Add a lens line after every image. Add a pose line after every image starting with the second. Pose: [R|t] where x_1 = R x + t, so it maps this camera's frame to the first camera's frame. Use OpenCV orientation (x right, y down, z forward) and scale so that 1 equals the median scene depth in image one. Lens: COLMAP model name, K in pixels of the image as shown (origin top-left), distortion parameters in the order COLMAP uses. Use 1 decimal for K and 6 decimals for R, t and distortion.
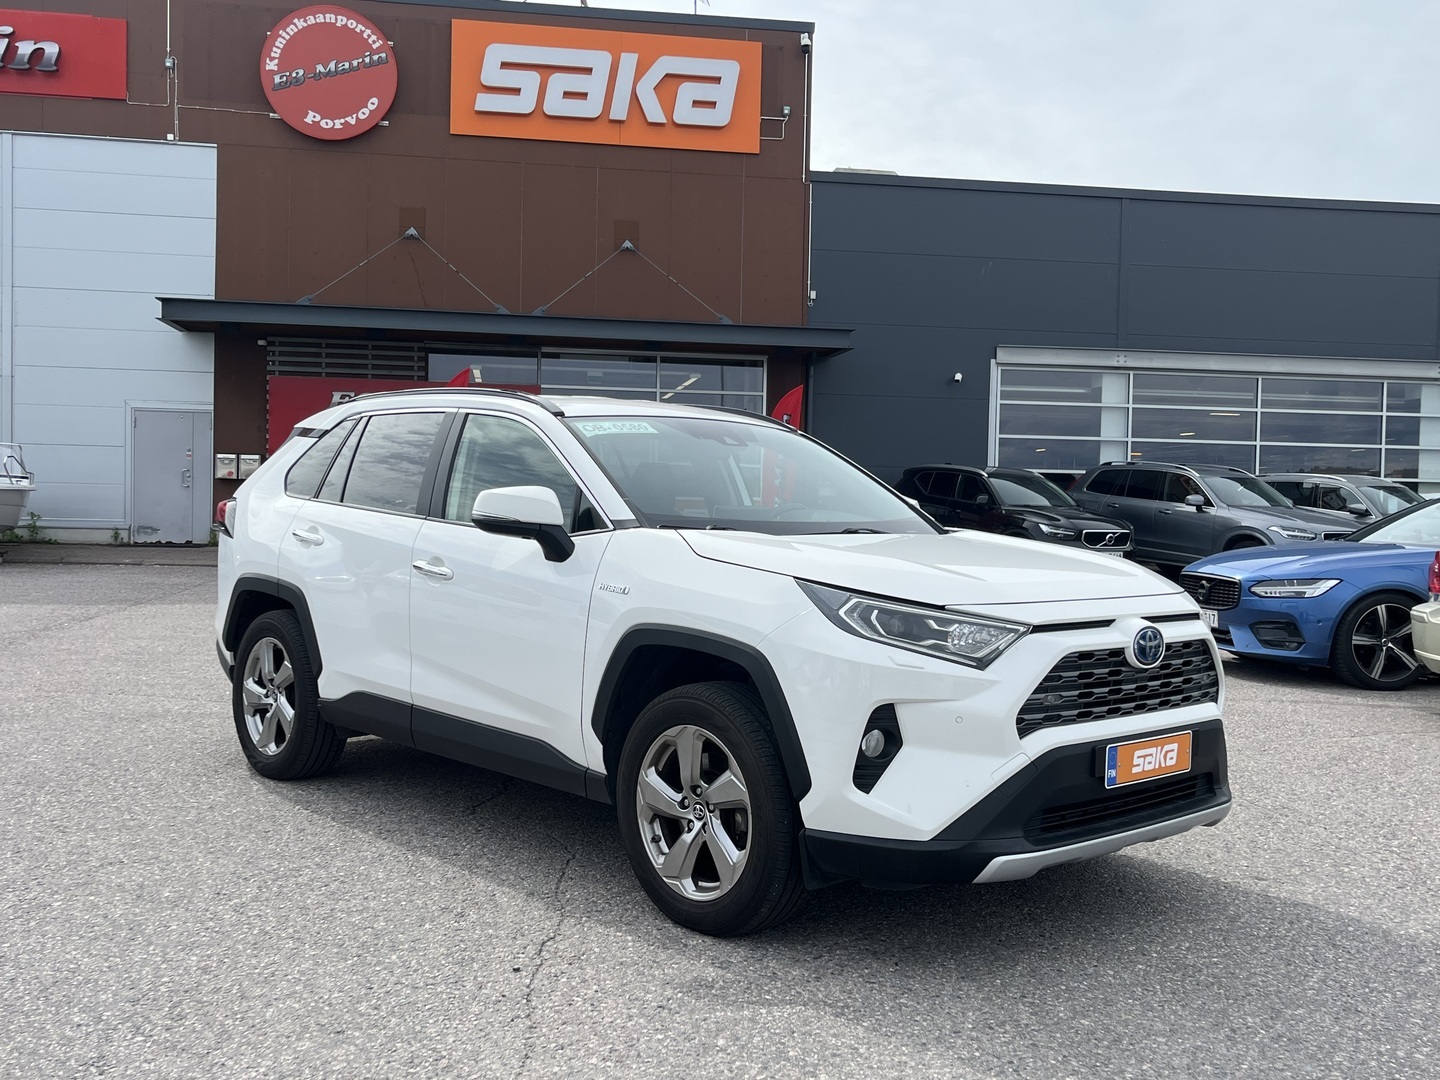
lens RADIAL K [[1425.8, 0, 719.9], [0, 1425.8, 534.9], [0, 0, 1]] dist [0.038901, -0.021151]
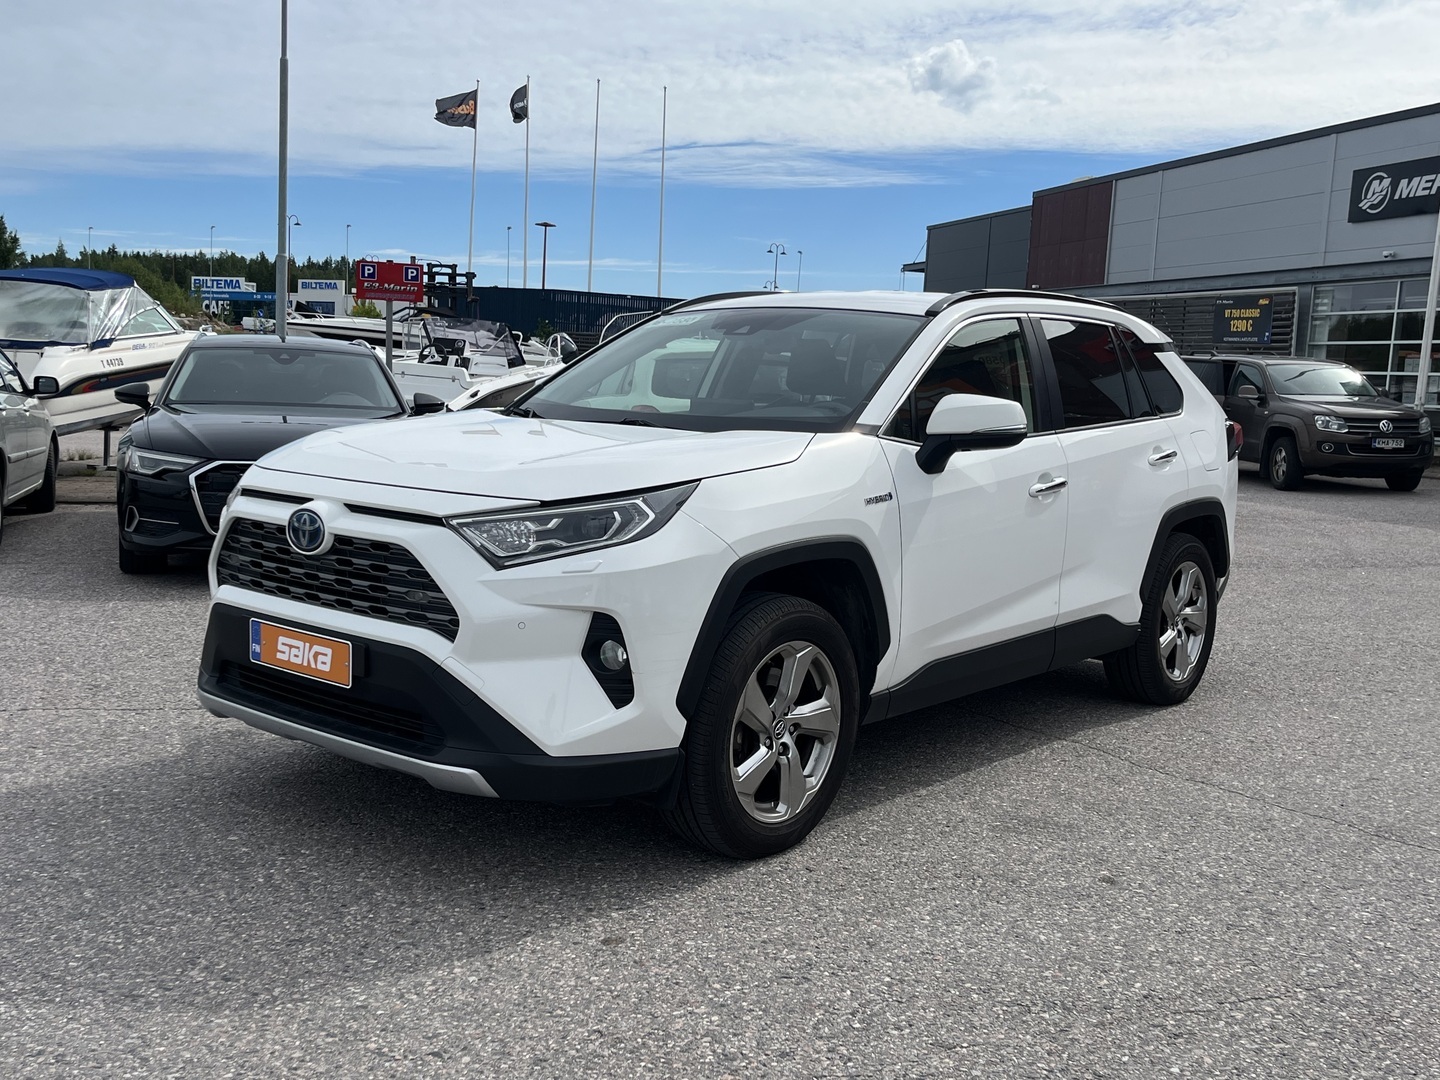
lens RADIAL K [[1425.8, 0, 719.9], [0, 1425.8, 534.9], [0, 0, 1]] dist [0.038901, -0.021151]
pose [[0.139047, 0.095396, -0.985680, 0.216235], [-0.067153, 0.993966, 0.086725, -0.002849], [0.988006, 0.054132, 0.144614, 0.197685]]
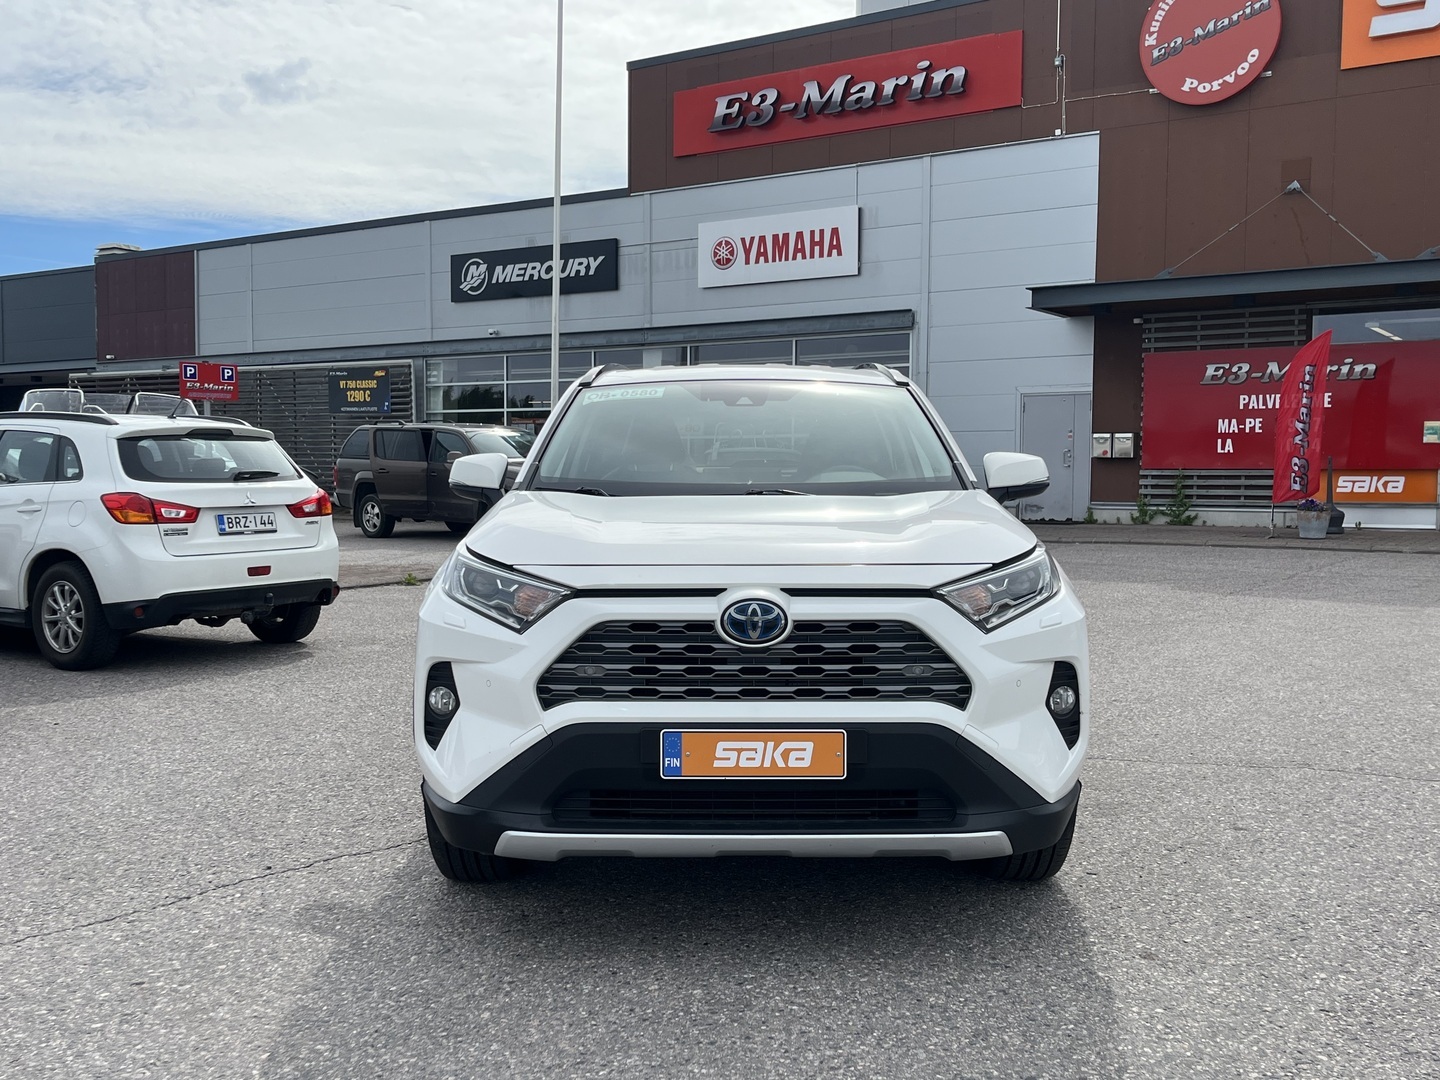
lens RADIAL K [[1425.8, 0, 719.9], [0, 1425.8, 534.9], [0, 0, 1]] dist [0.038901, -0.021151]
pose [[0.734059, 0.010817, -0.679000, 0.149606], [-0.002219, 0.999906, 0.013531, 0.002720], [0.679083, -0.008426, 0.734014, 0.064852]]
